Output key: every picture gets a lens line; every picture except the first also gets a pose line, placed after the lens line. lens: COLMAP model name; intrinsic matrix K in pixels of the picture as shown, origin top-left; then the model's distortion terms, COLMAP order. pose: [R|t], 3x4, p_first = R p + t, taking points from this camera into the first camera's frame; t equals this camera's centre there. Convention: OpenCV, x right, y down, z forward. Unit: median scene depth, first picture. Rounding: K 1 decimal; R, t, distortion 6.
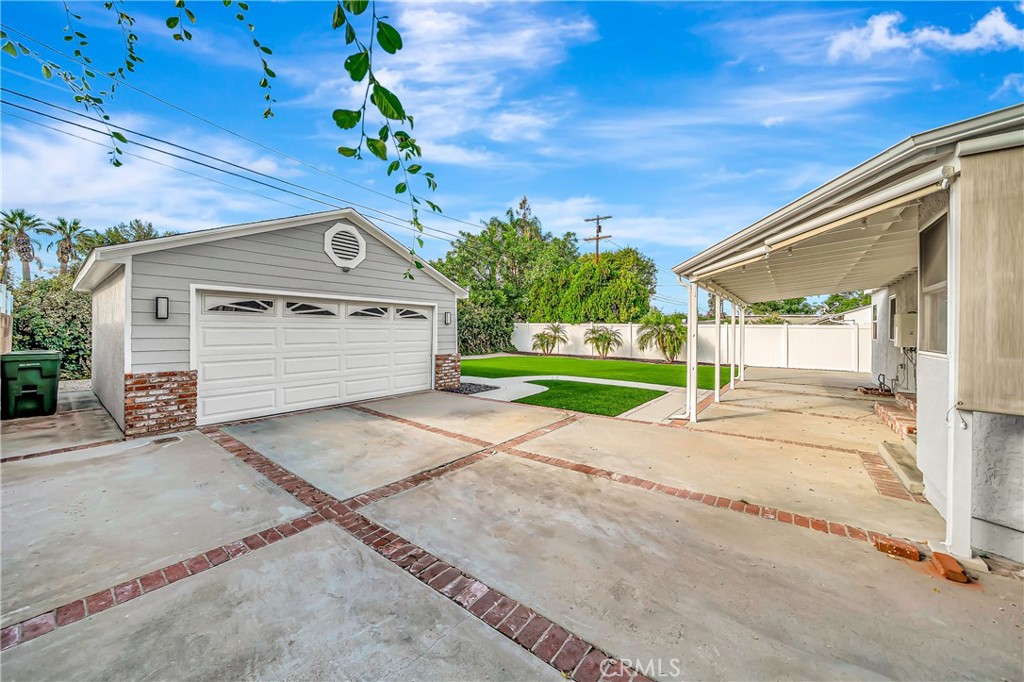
lens RADIAL K [[380.7, 0, 515.0], [0, 380.7, 325.9], [0, 0, 1]] dist [0.000983, 0.000673]
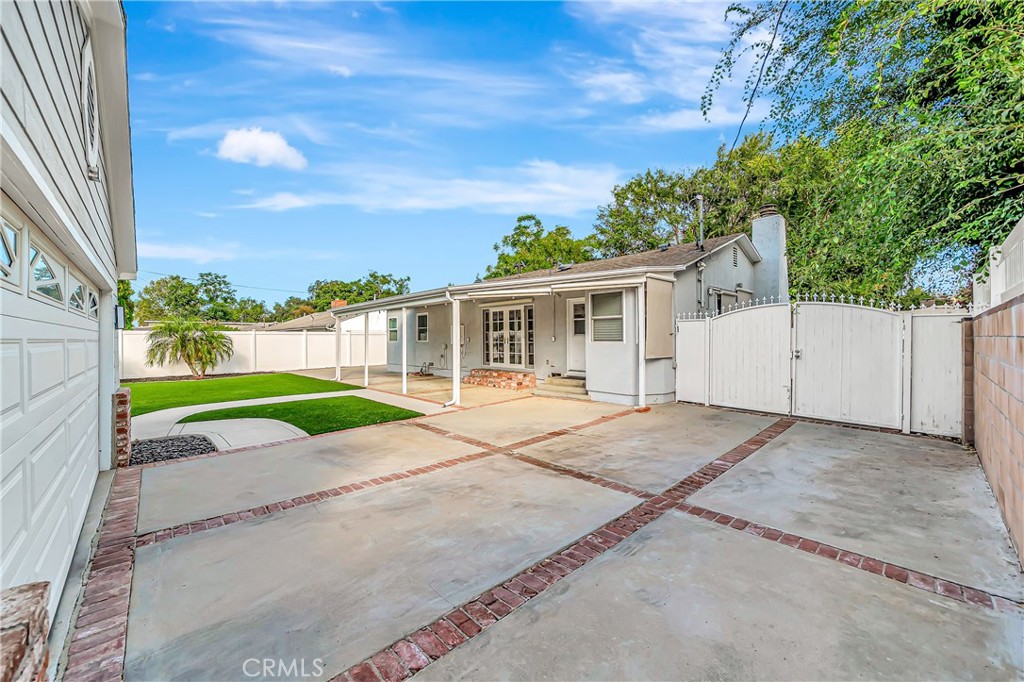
lens RADIAL K [[364.8, 0, 512.0], [0, 364.8, 341.0], [0, 0, 1]] dist [0.000243, -0.000285]
pose [[0.179099, -0.018767, 0.983652, -1.202913], [-0.001148, 0.999813, 0.019284, 0.009527], [-0.983830, -0.004583, 0.179044, 0.959244]]
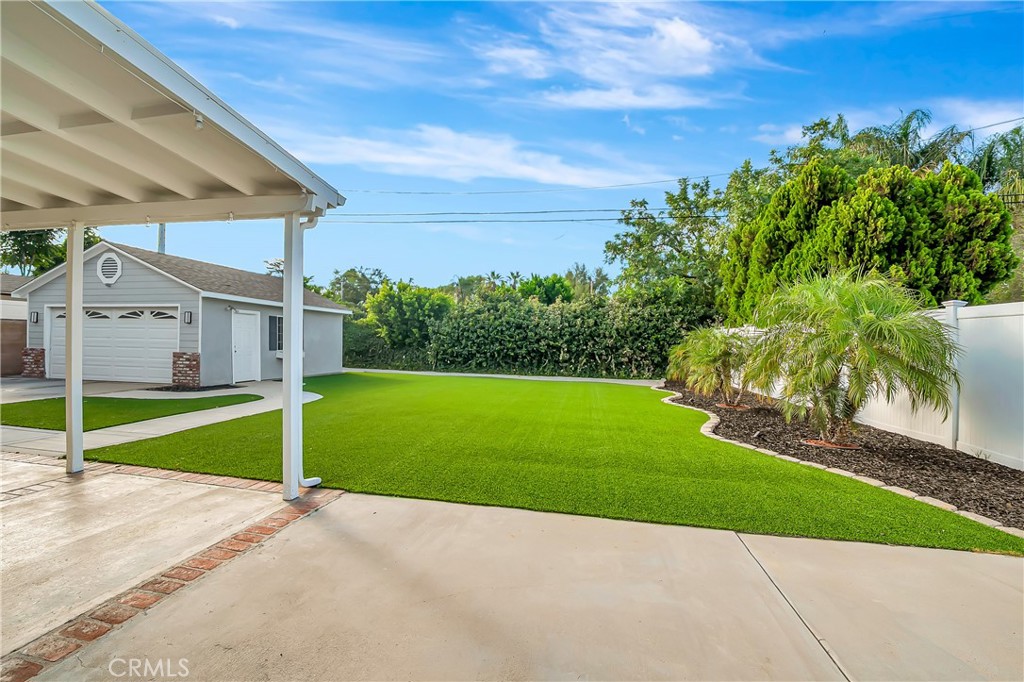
lens RADIAL K [[423.9, 0, 512.0], [0, 423.9, 341.0], [0, 0, 1]] dist [-0.001477, -0.000374]
pose [[0.402287, -0.005092, -0.915500, 3.076494], [-0.007255, 0.999935, -0.008750, 0.117343], [0.915485, 0.010162, 0.402224, 3.388096]]
